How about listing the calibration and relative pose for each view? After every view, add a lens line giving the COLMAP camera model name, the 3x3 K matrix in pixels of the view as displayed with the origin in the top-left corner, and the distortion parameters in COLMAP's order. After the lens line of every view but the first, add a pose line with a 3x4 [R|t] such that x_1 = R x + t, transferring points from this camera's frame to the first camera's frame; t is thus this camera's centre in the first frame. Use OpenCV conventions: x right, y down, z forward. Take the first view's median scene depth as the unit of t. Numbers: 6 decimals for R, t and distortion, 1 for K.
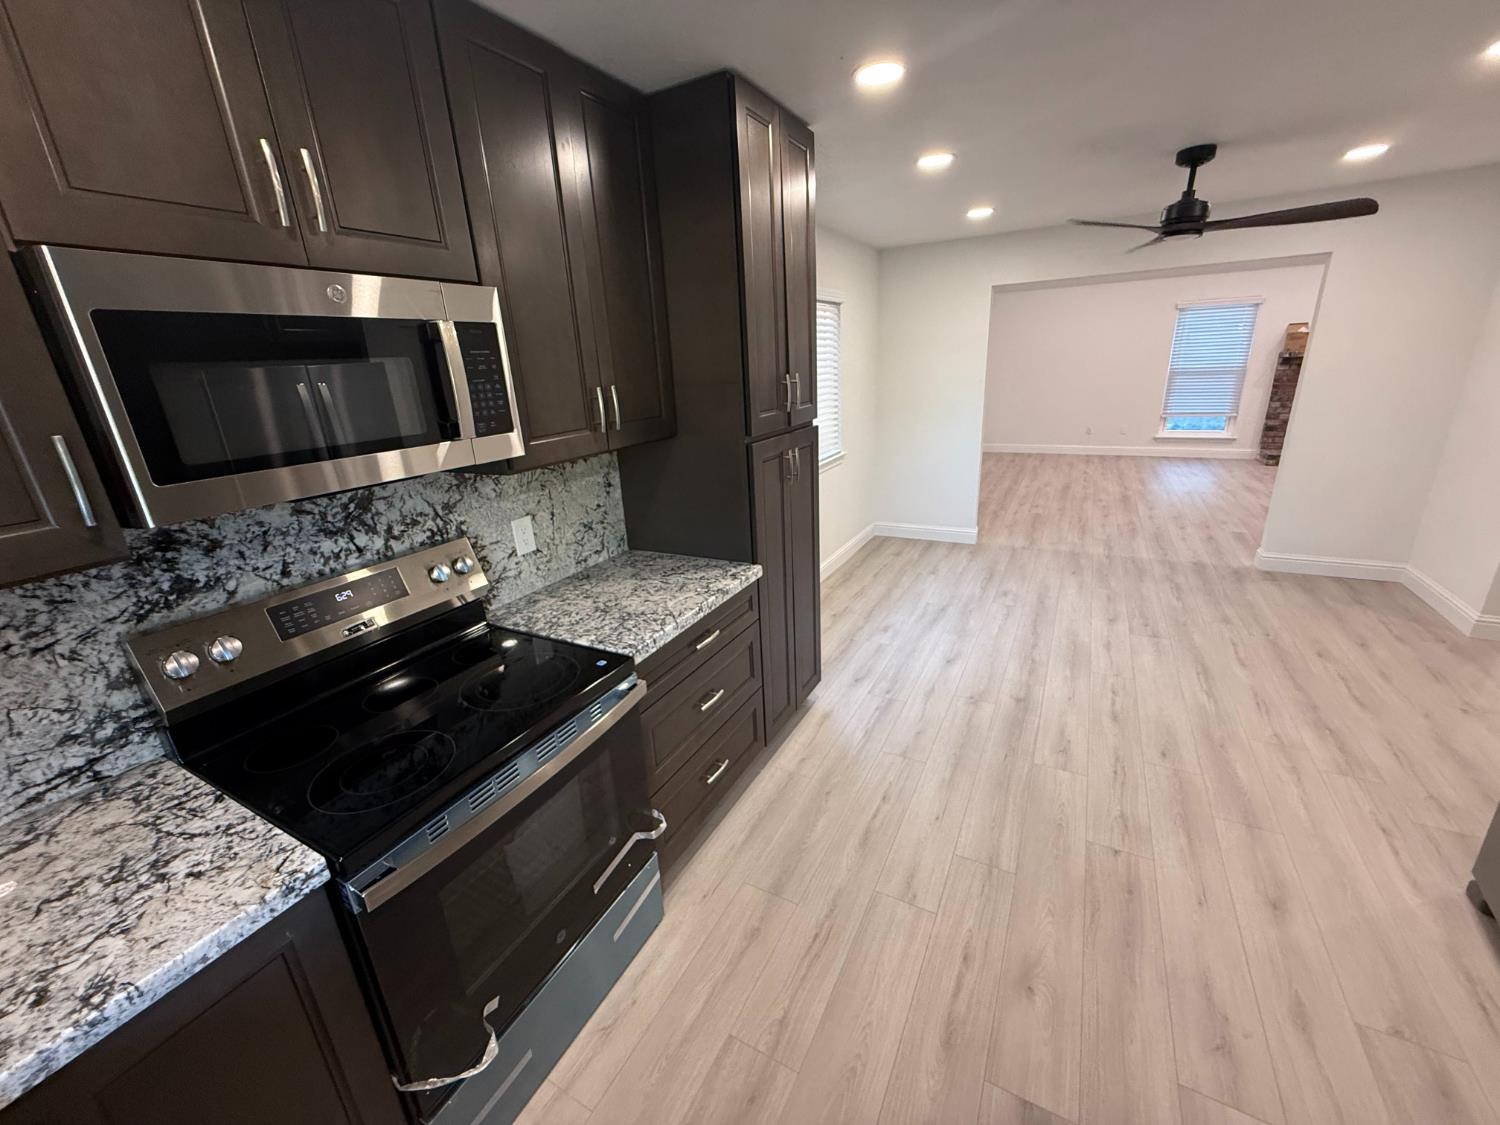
lens RADIAL K [[597.7, 0, 748.1], [0, 597.7, 557.0], [0, 0, 1]] dist [-0.006354, 0.001754]
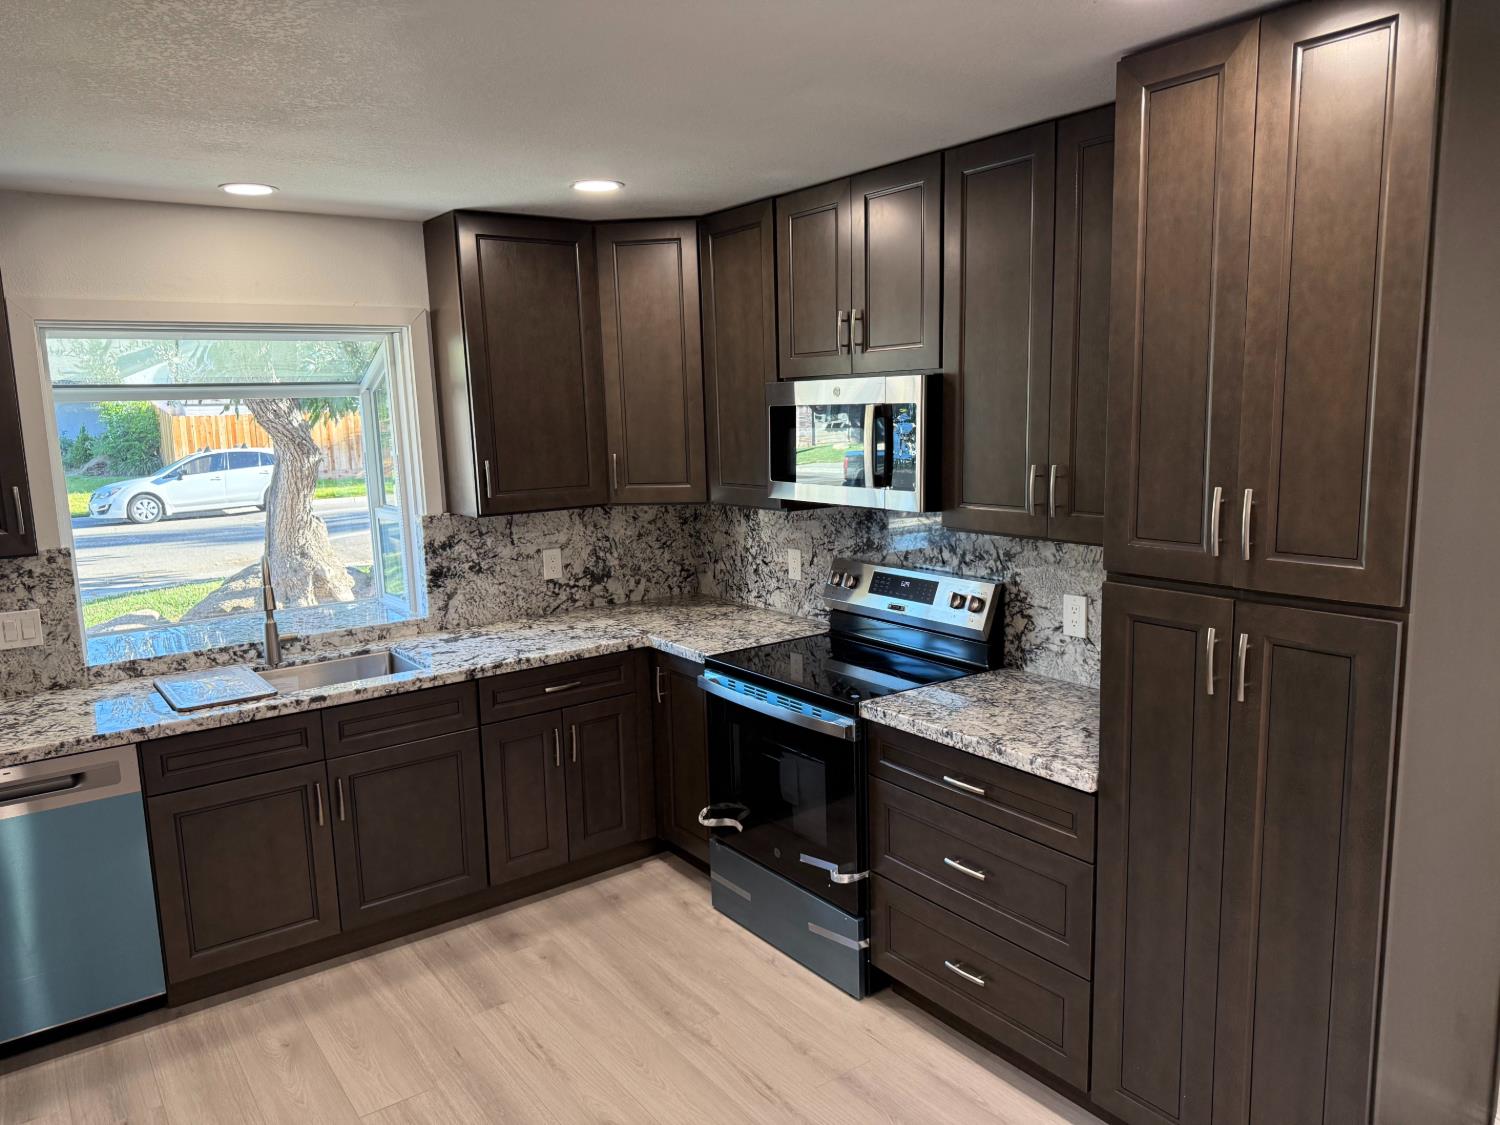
lens RADIAL K [[1055.4, 0, 749.4], [0, 1055.4, 569.3], [0, 0, 1]] dist [0.059298, -0.006073]
pose [[-0.424194, 0.203468, -0.882417, 1.277476], [-0.235094, 0.916279, 0.324290, -0.528827], [0.874523, 0.345013, -0.340846, 1.174583]]
